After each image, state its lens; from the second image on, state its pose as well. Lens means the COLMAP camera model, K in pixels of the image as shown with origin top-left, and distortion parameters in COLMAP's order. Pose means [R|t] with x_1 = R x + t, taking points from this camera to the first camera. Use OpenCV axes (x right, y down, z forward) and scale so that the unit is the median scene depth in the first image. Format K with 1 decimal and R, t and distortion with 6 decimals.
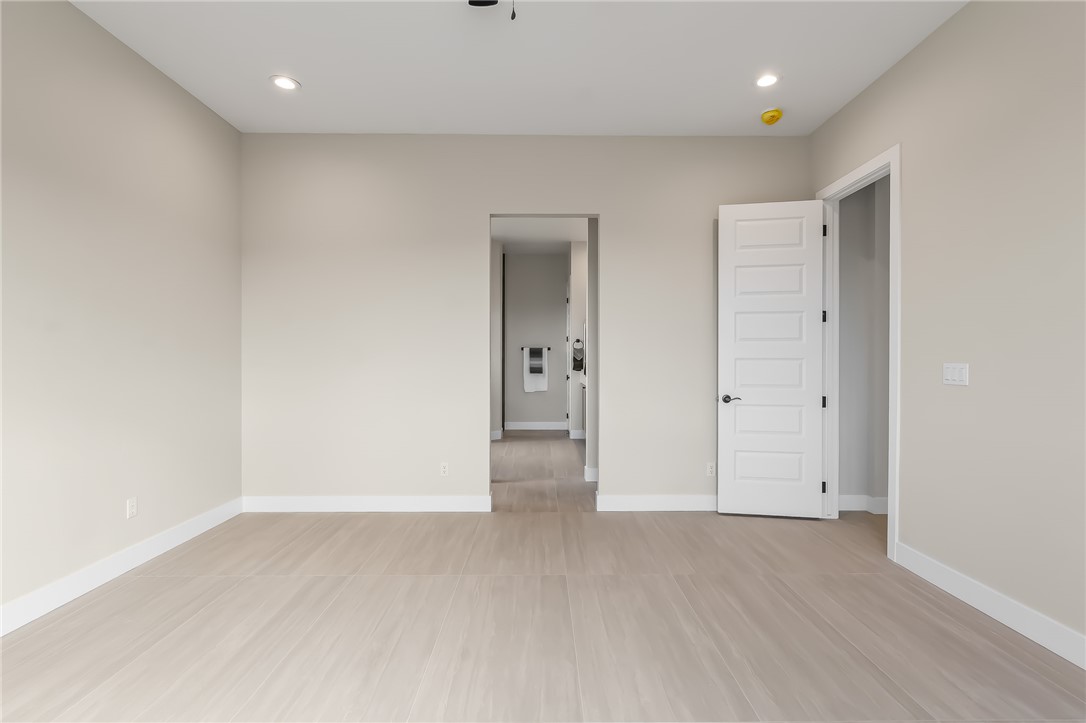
lens RADIAL K [[515.0, 0, 543.0], [0, 515.0, 361.5], [0, 0, 1]] dist [0.002051, -0.000346]
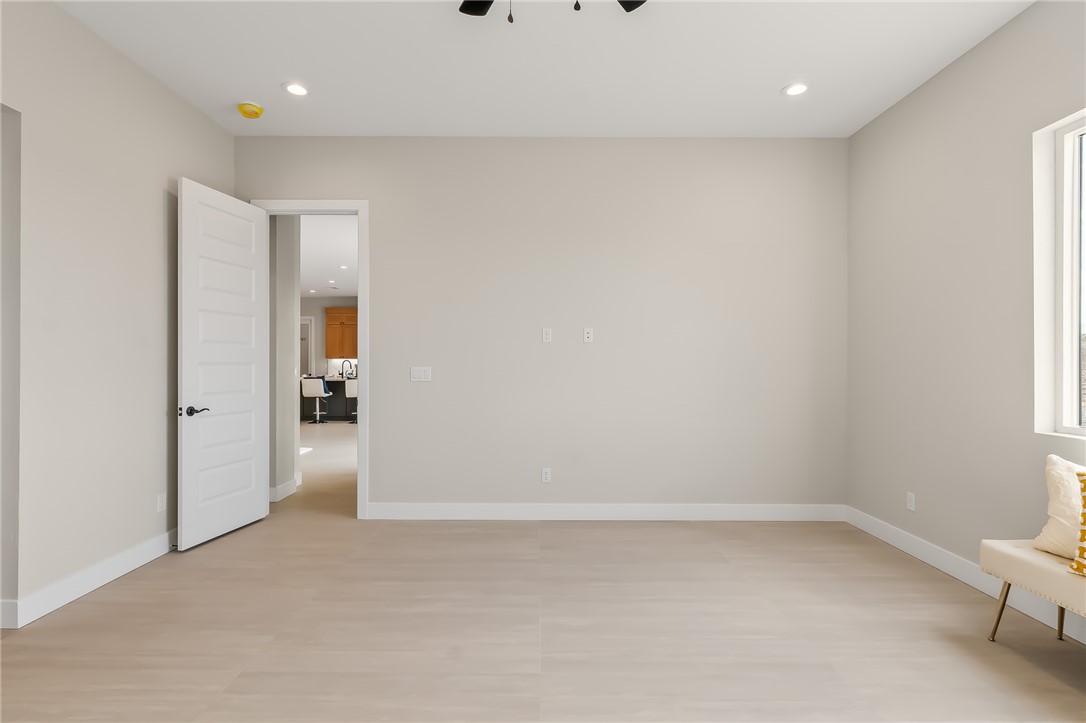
lens RADIAL K [[515.0, 0, 543.0], [0, 515.0, 361.5], [0, 0, 1]] dist [0.002051, -0.000346]
pose [[-0.000719, 0.003604, 0.999993, -0.608766], [-0.000052, 0.999994, -0.003604, -0.005796], [-1.000000, -0.000054, -0.000719, 0.541817]]
